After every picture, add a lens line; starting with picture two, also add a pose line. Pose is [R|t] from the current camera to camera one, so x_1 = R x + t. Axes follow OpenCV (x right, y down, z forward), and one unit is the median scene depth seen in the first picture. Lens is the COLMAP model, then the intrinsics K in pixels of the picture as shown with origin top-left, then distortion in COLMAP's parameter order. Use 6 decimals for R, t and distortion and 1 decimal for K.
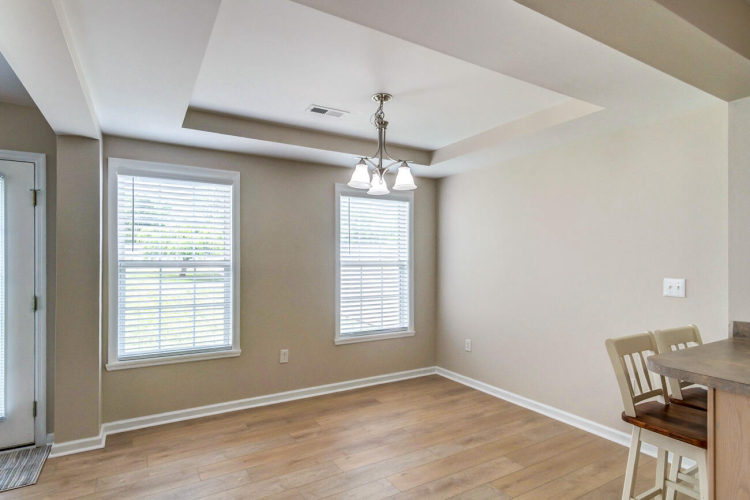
lens RADIAL K [[400.1, 0, 371.4], [0, 400.1, 263.7], [0, 0, 1]] dist [0.005079, 0.003103]
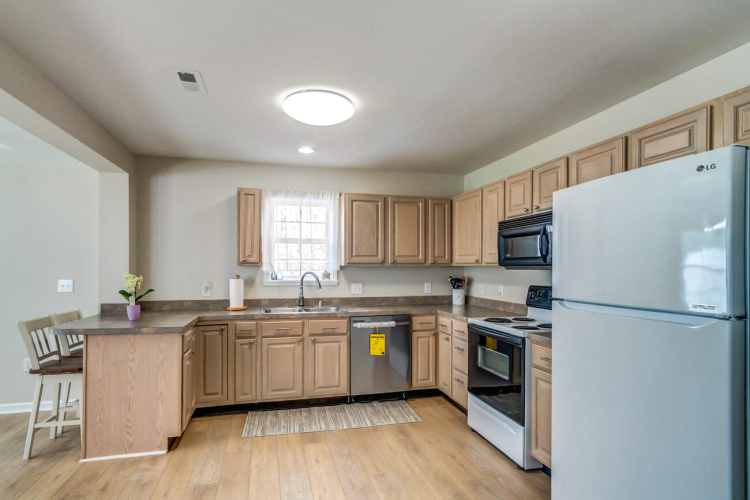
lens RADIAL K [[400.1, 0, 371.4], [0, 400.1, 263.7], [0, 0, 1]] dist [0.005079, 0.003103]
pose [[0.271295, 0.011725, 0.962425, -0.321362], [0.001063, 0.999922, -0.012482, -0.002148], [-0.962496, 0.004409, 0.271262, -0.426292]]
